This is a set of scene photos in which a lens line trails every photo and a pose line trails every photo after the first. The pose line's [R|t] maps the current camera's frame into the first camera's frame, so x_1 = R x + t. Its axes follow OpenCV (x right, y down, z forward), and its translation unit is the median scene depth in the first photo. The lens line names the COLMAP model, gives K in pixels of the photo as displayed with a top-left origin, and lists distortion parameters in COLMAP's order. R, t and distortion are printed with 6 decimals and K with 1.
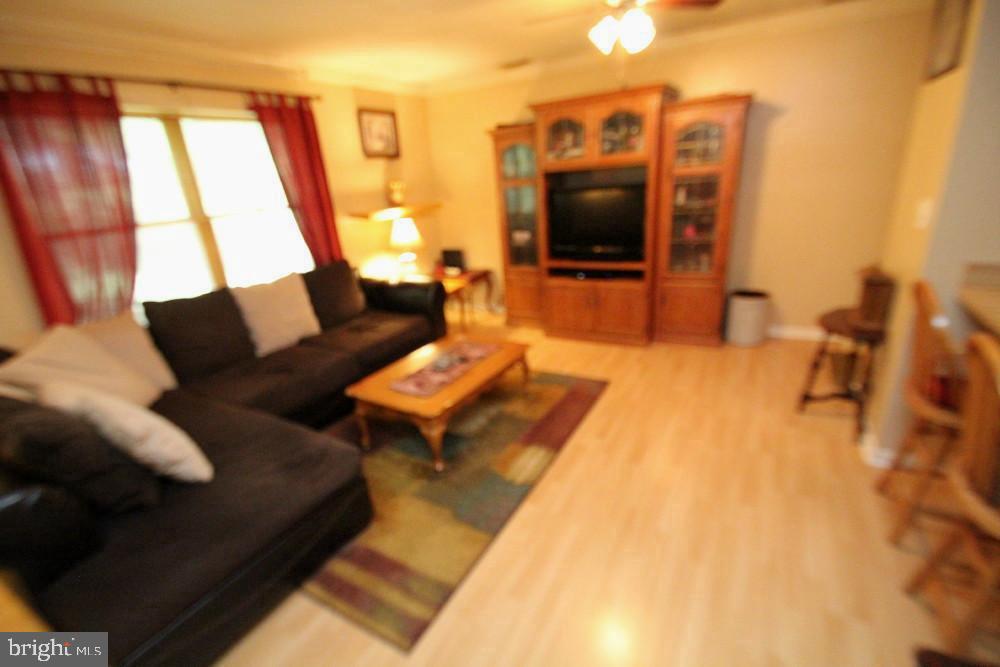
lens RADIAL K [[463.8, 0, 500.1], [0, 463.8, 334.8], [0, 0, 1]] dist [-0.001378, -0.000910]
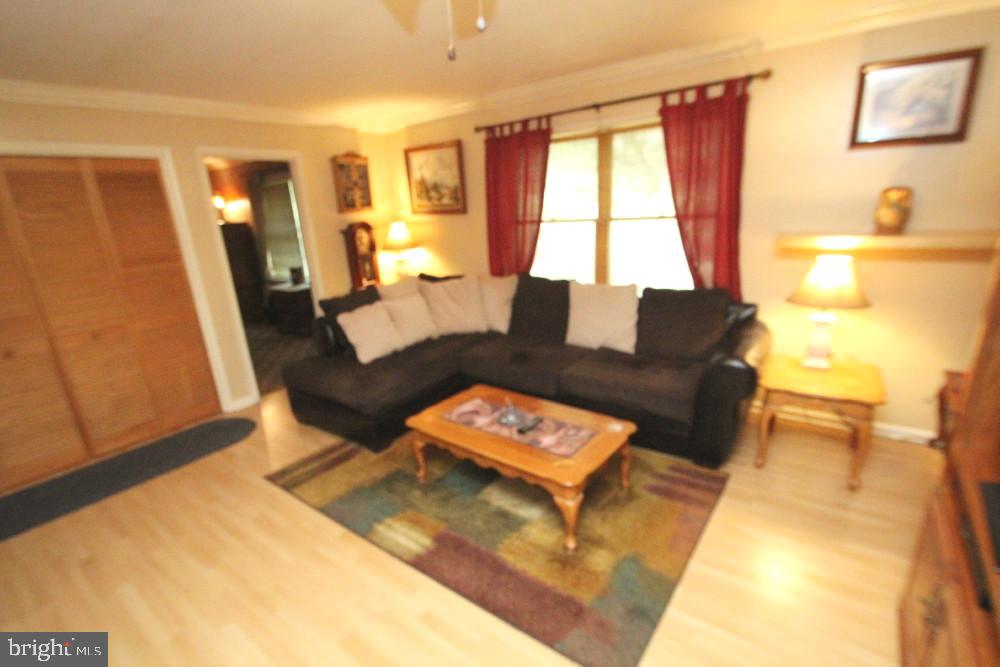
lens RADIAL K [[463.8, 0, 503.1], [0, 463.8, 353.7], [0, 0, 1]] dist [0.000341, -0.009439]
pose [[-0.114427, 0.380997, -0.917468, 0.692510], [-0.268795, 0.877212, 0.397805, -0.421844], [0.956376, 0.292131, 0.002034, 1.025371]]
